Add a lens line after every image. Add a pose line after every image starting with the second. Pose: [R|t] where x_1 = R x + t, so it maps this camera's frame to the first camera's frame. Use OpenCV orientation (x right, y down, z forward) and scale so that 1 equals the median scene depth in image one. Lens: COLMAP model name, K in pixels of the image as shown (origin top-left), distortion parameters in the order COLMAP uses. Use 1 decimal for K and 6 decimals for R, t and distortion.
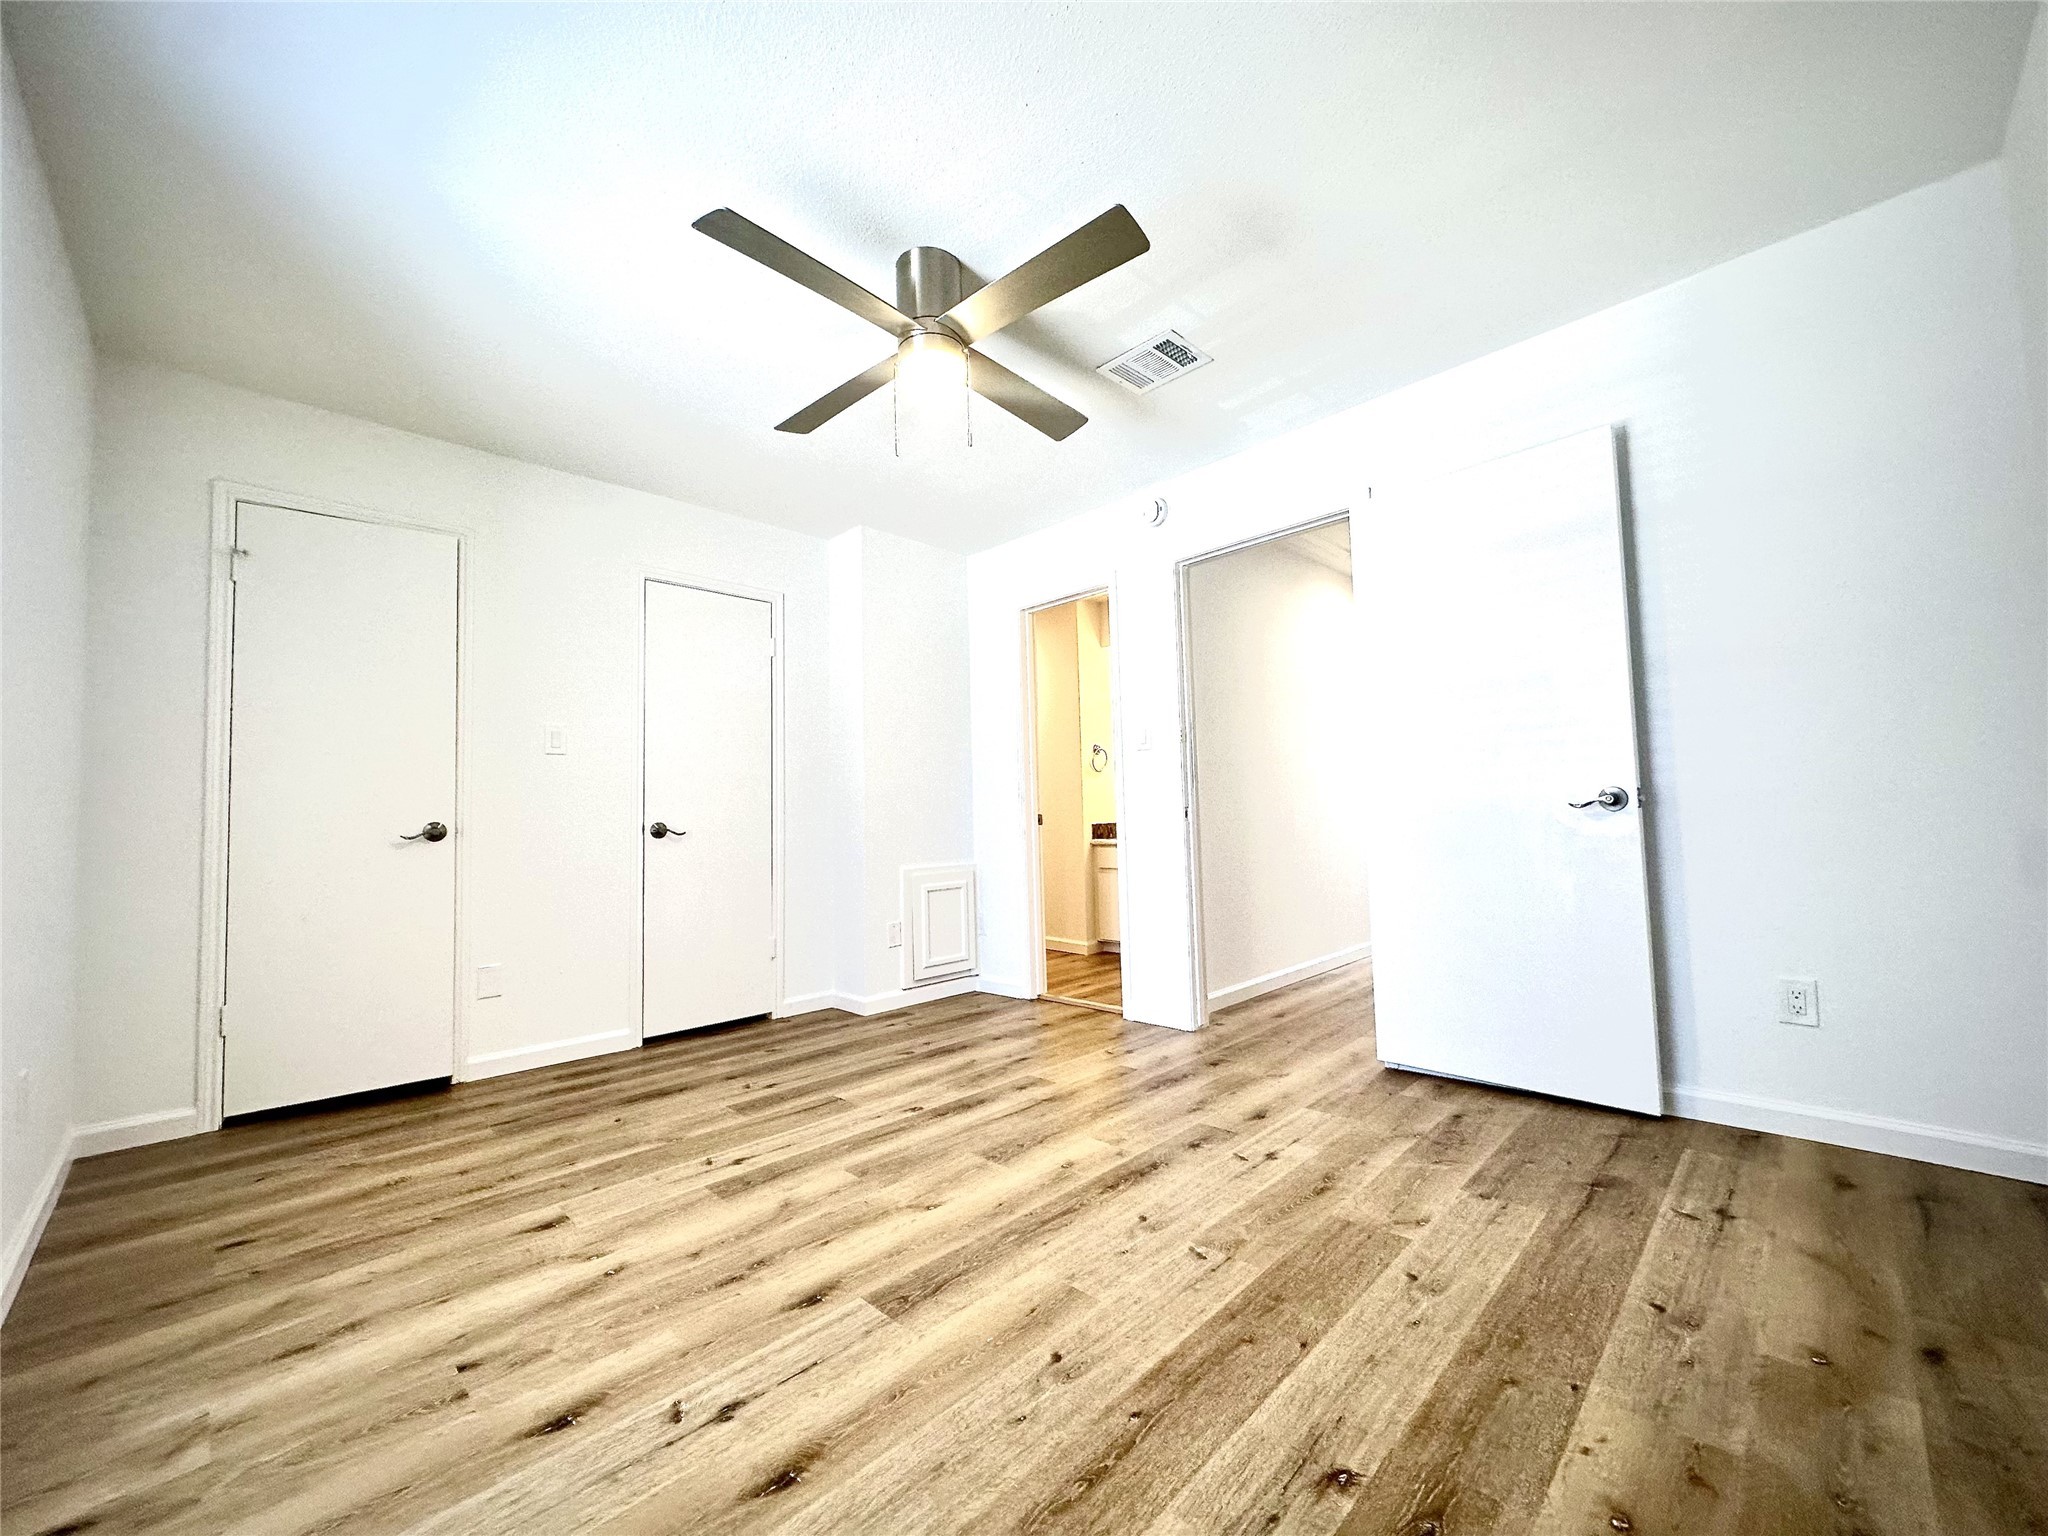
lens RADIAL K [[813.6, 0, 1018.8], [0, 813.6, 771.1], [0, 0, 1]] dist [-0.000710, 0.000042]
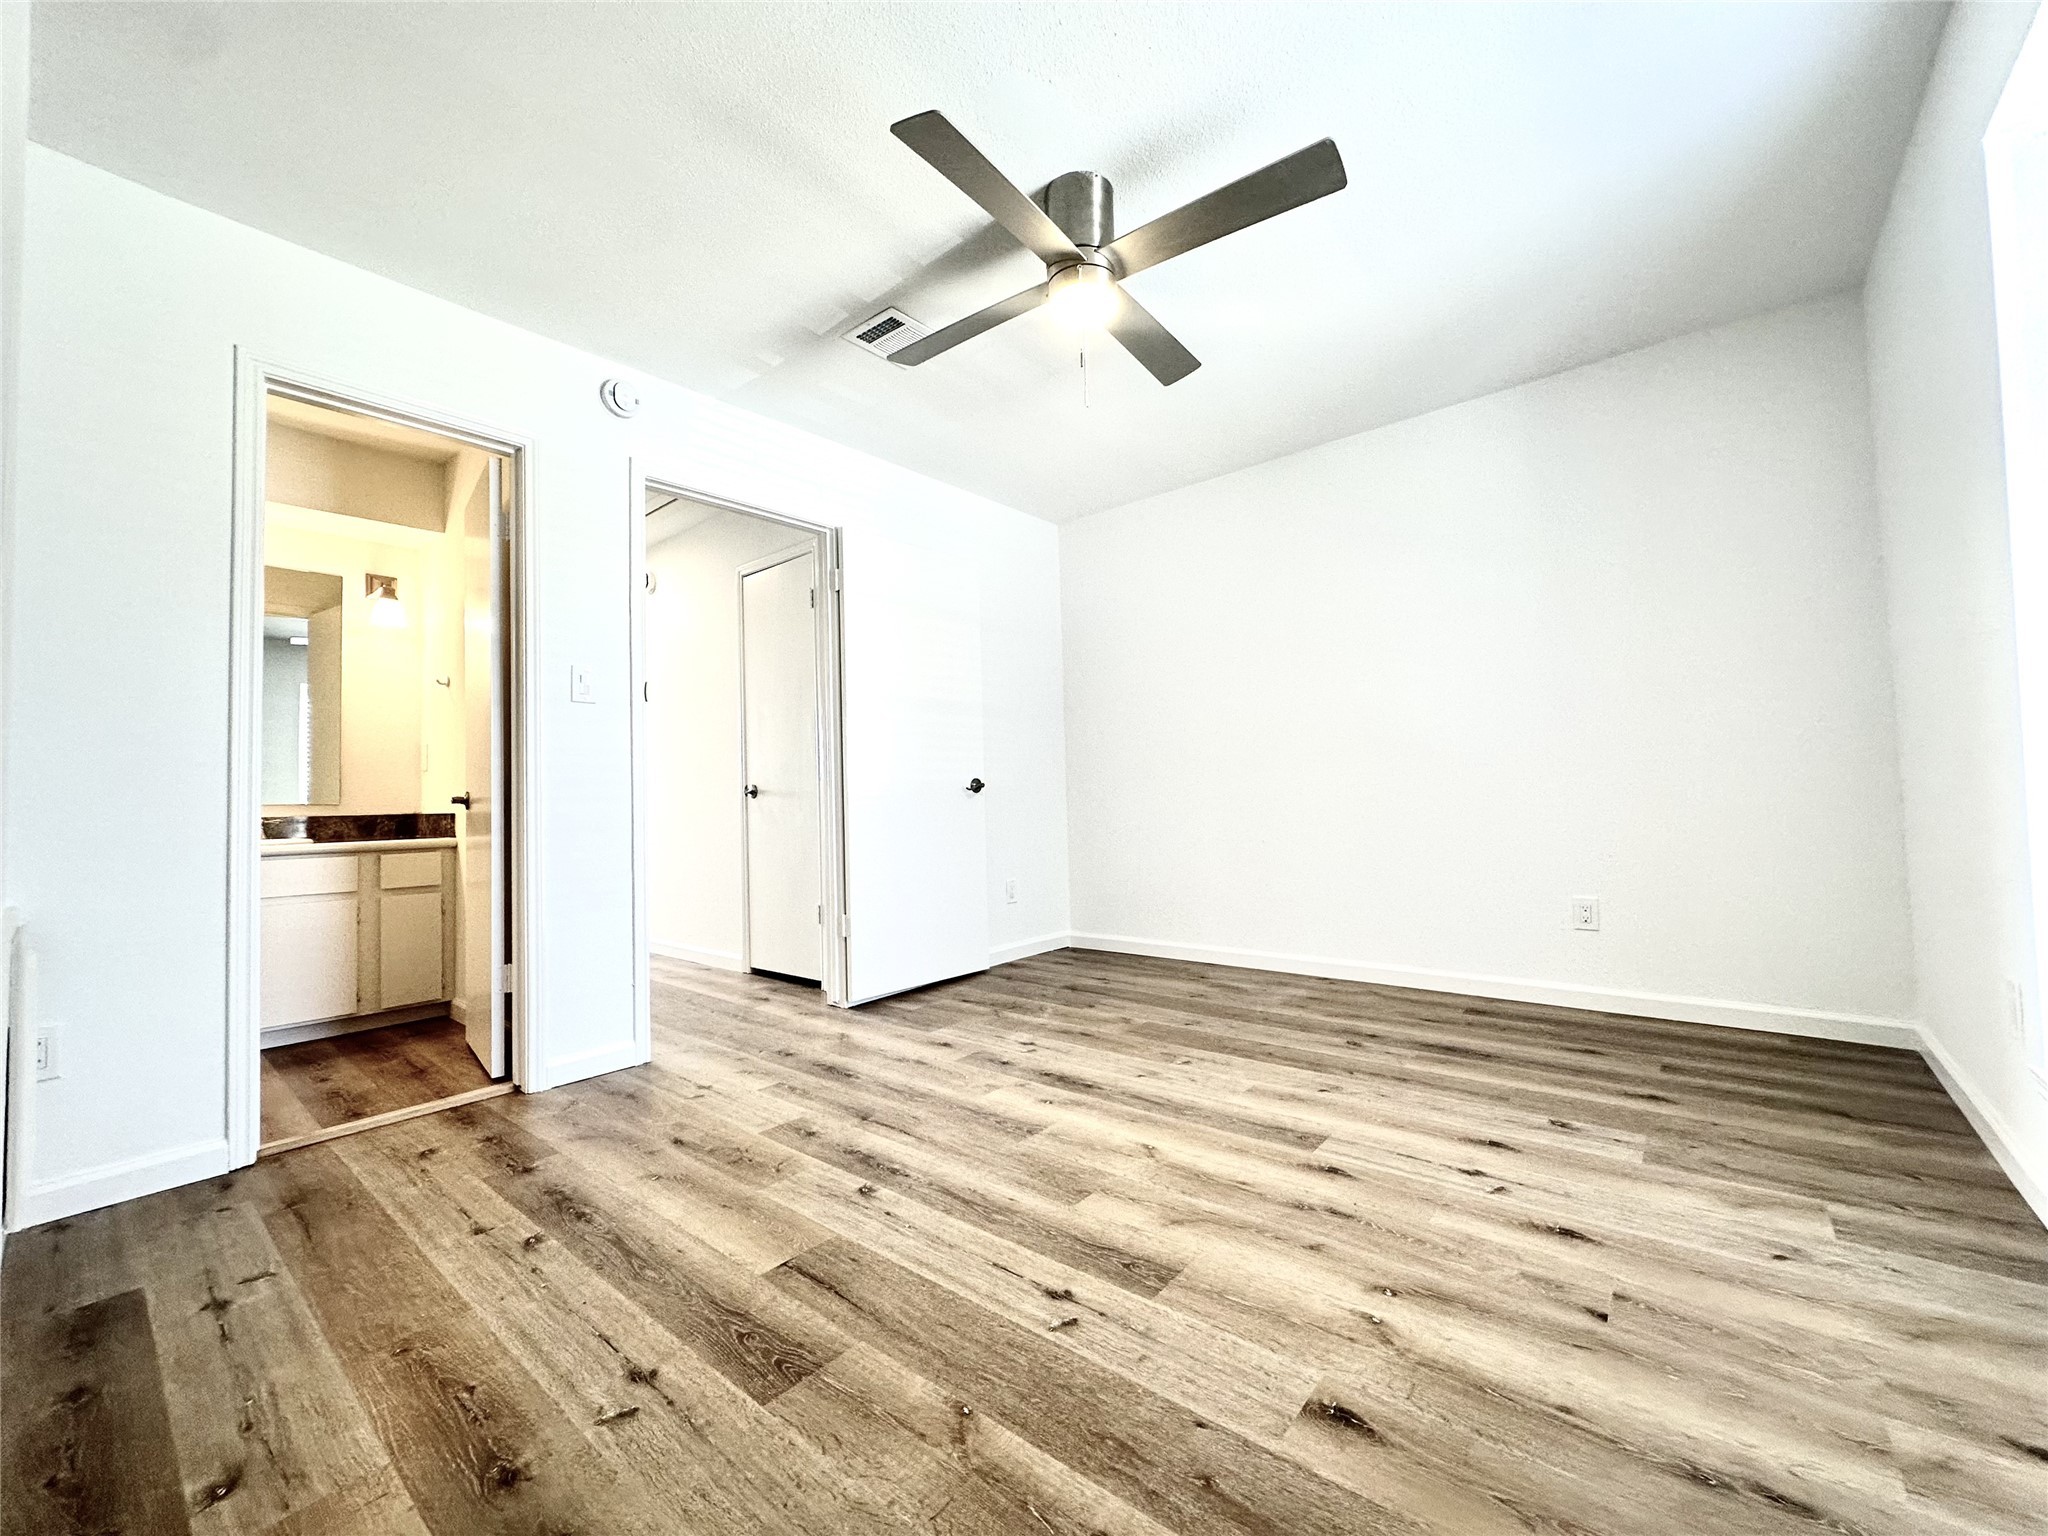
lens RADIAL K [[813.6, 0, 1022.0], [0, 813.6, 769.3], [0, 0, 1]] dist [-0.000710, 0.000042]
pose [[-0.085039, 0.071796, 0.993788, -1.058786], [-0.025887, 0.996905, -0.074236, 0.133043], [-0.996041, -0.032040, -0.082917, 1.166730]]
